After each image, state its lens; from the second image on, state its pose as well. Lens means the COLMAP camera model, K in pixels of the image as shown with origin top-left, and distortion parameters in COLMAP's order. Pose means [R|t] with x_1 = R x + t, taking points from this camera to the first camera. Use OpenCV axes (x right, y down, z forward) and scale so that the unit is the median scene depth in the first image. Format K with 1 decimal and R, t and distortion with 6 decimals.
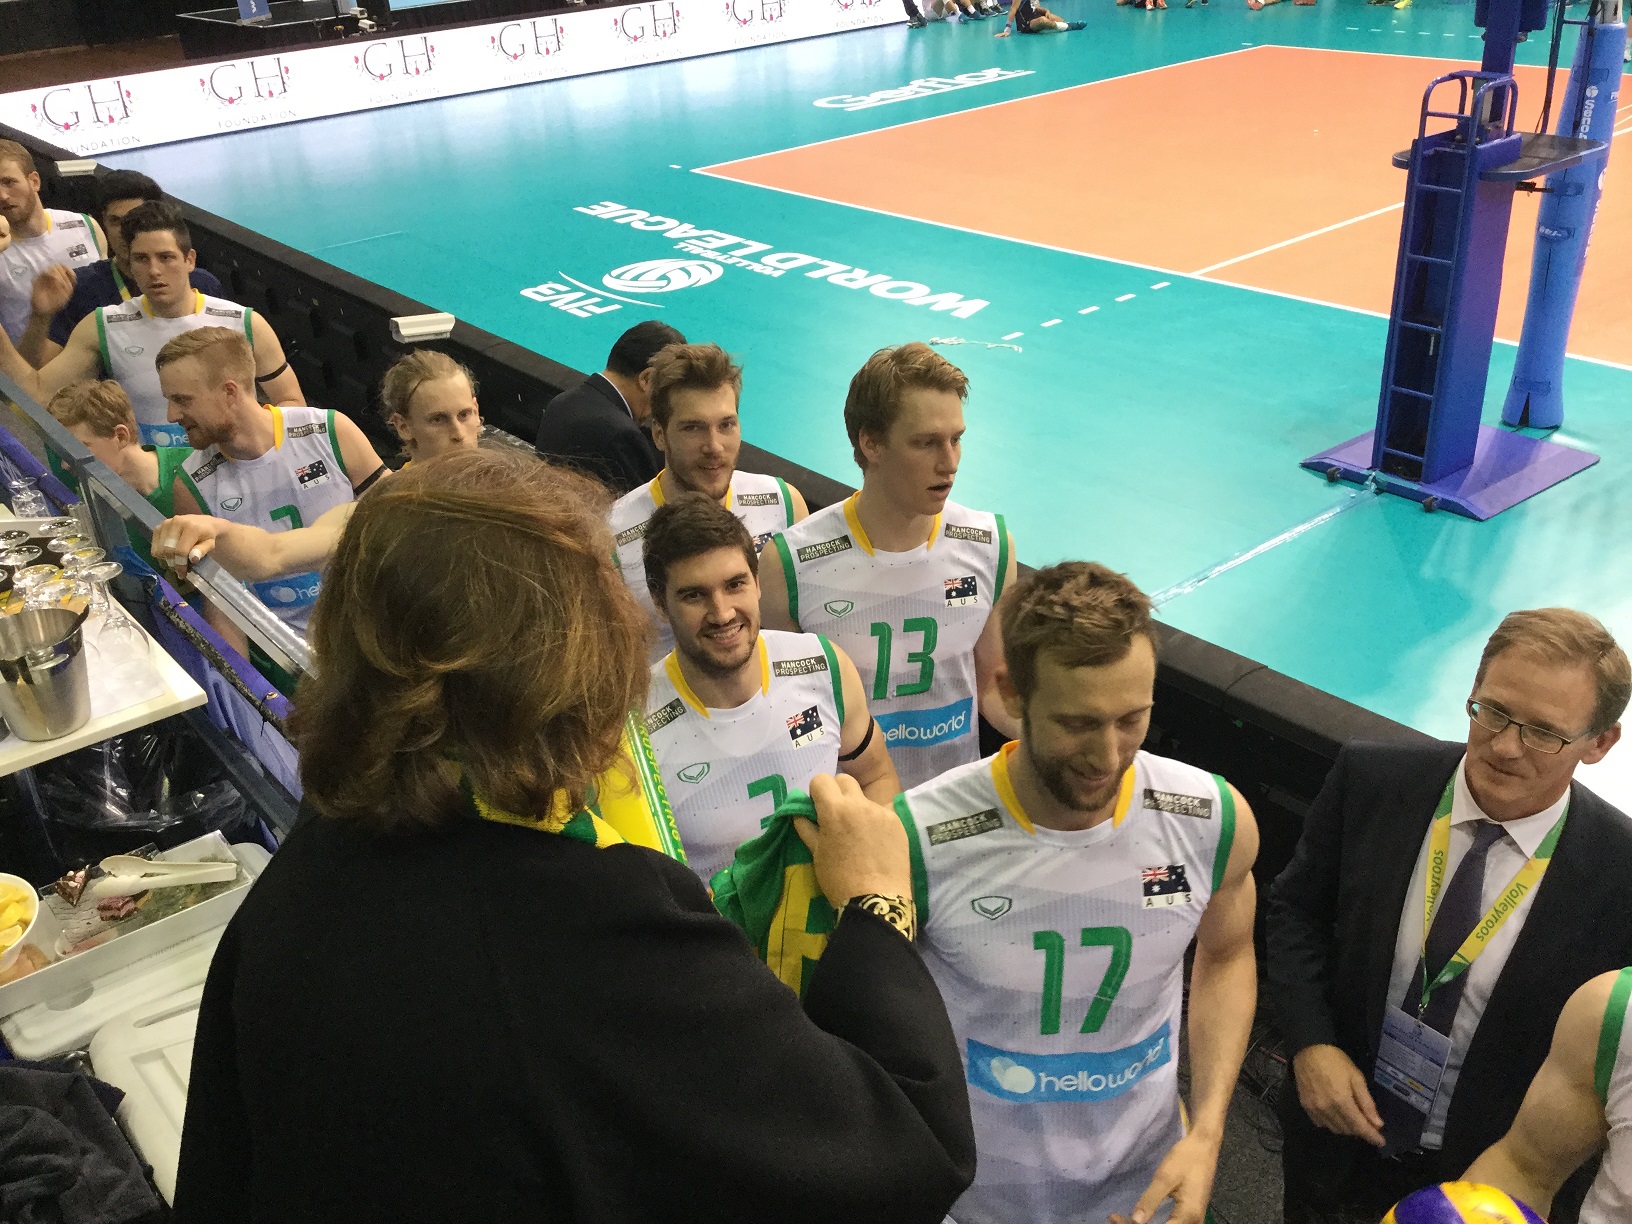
lens RADIAL K [[1571.5, 0, 827.0], [0, 1571.5, 635.8], [0, 0, 1]] dist [0.041092, 0.000000]
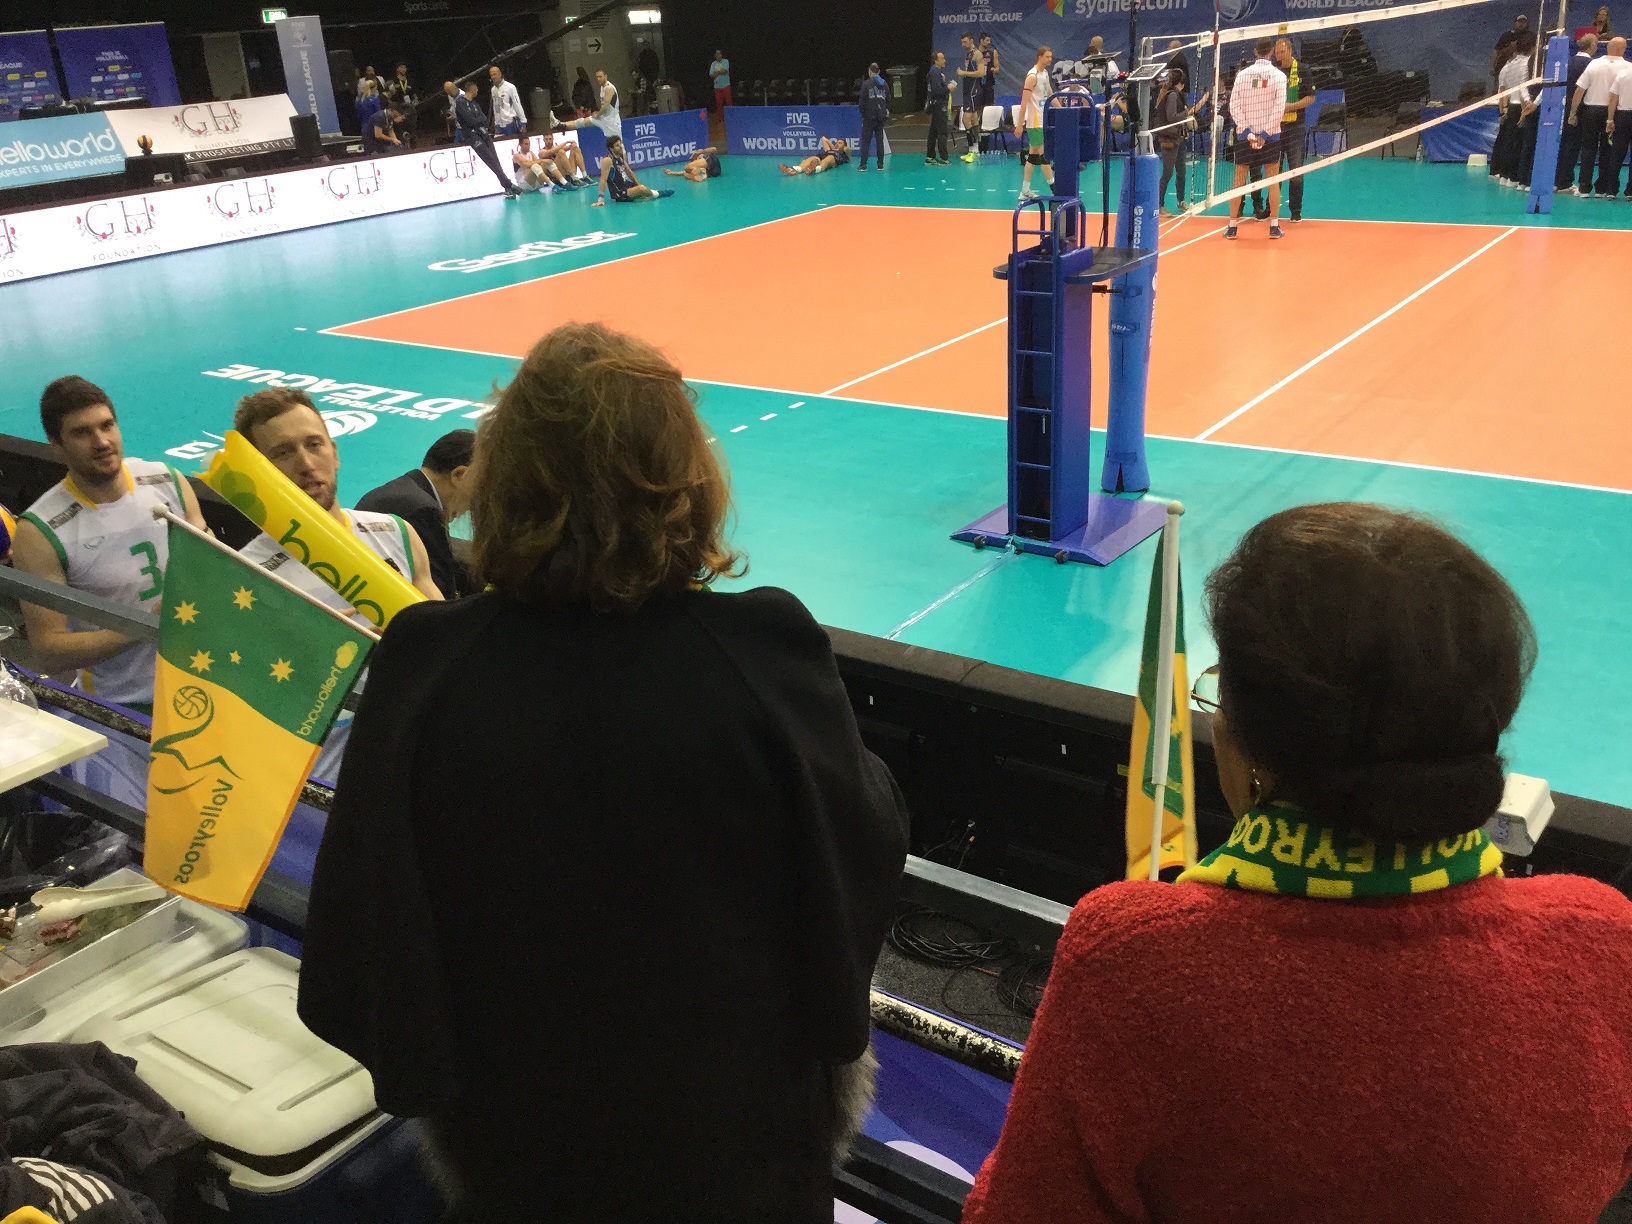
lens RADIAL K [[1571.5, 0, 821.8], [0, 1571.5, 626.2], [0, 0, 1]] dist [0.041092, 0.000000]
pose [[0.964664, -0.097166, 0.244913, -0.054450], [0.123072, 0.988053, -0.092756, 0.036606], [-0.232974, 0.119621, 0.965098, -0.051004]]
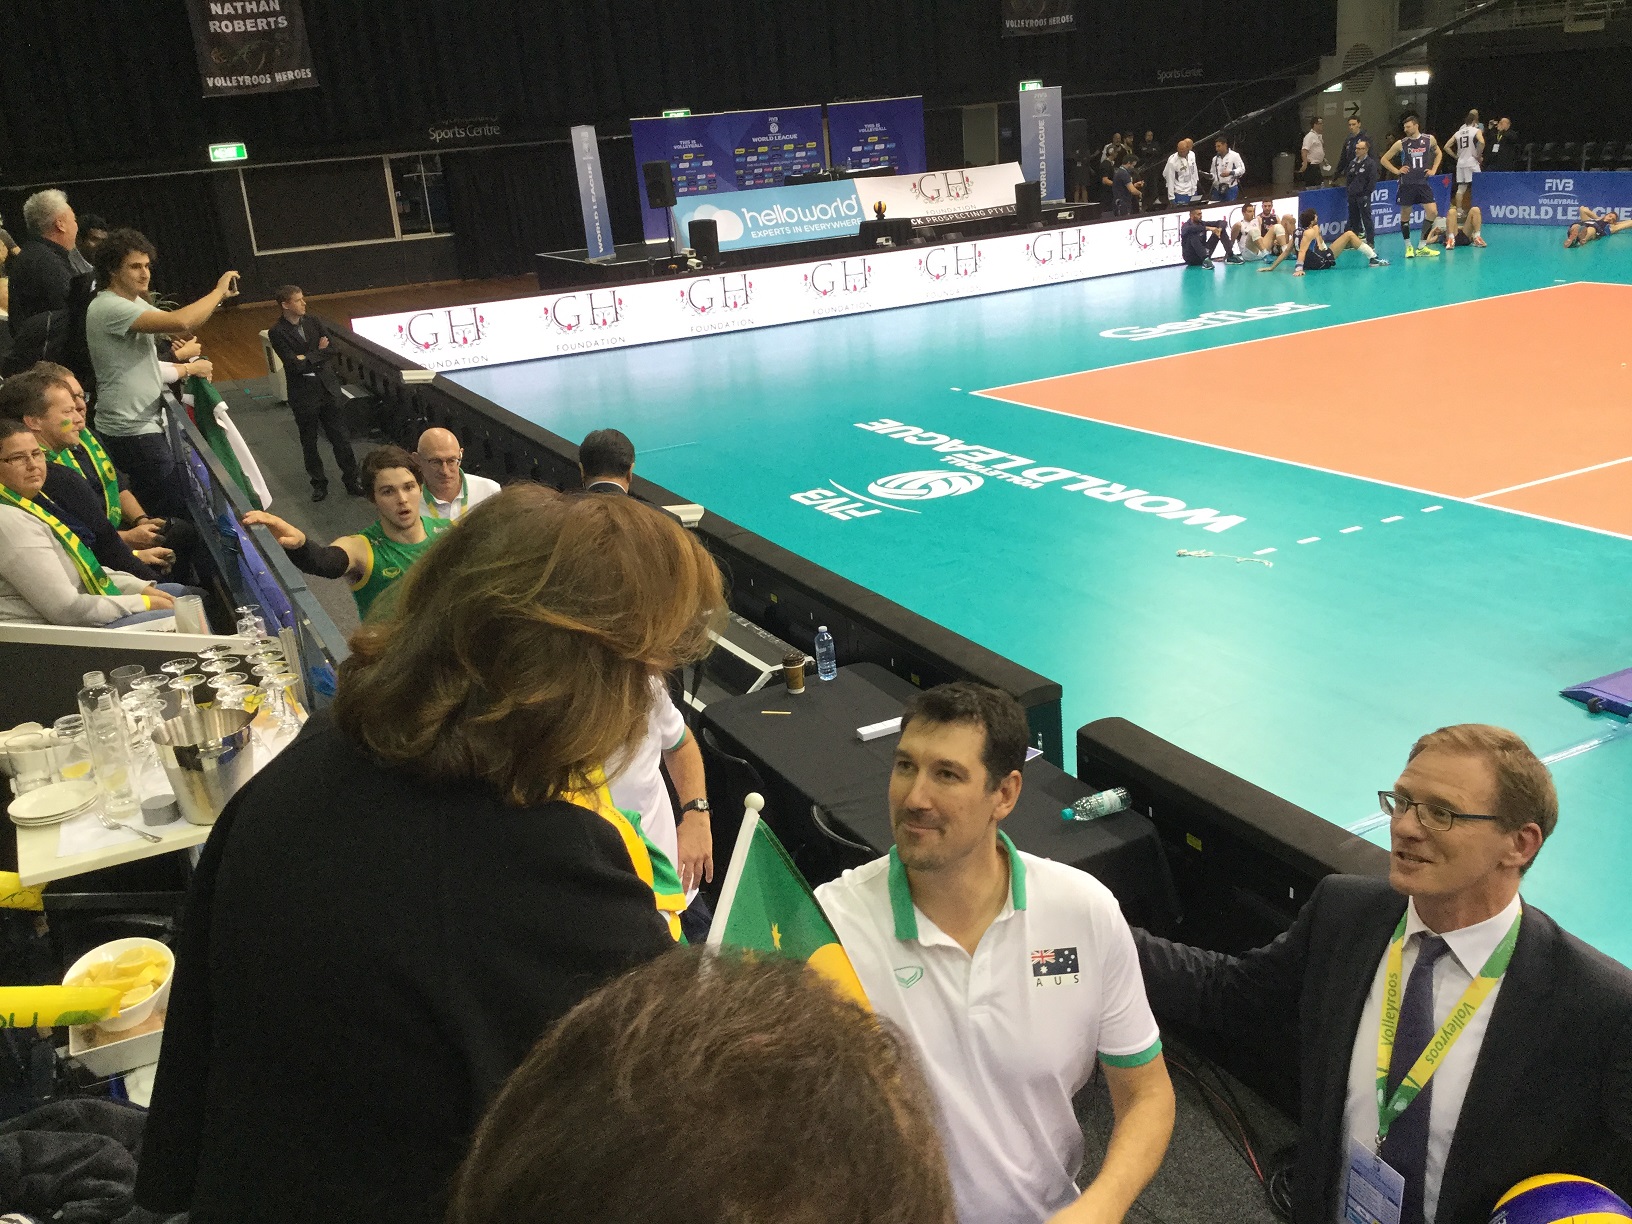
lens RADIAL K [[1571.5, 0, 804.9], [0, 1571.5, 615.7], [0, 0, 1]] dist [0.041092, 0.000000]
pose [[0.976694, 0.049695, -0.208802, 0.041634], [-0.081252, 0.986032, -0.145390, 0.014317], [0.198661, 0.158967, 0.967090, -0.004637]]
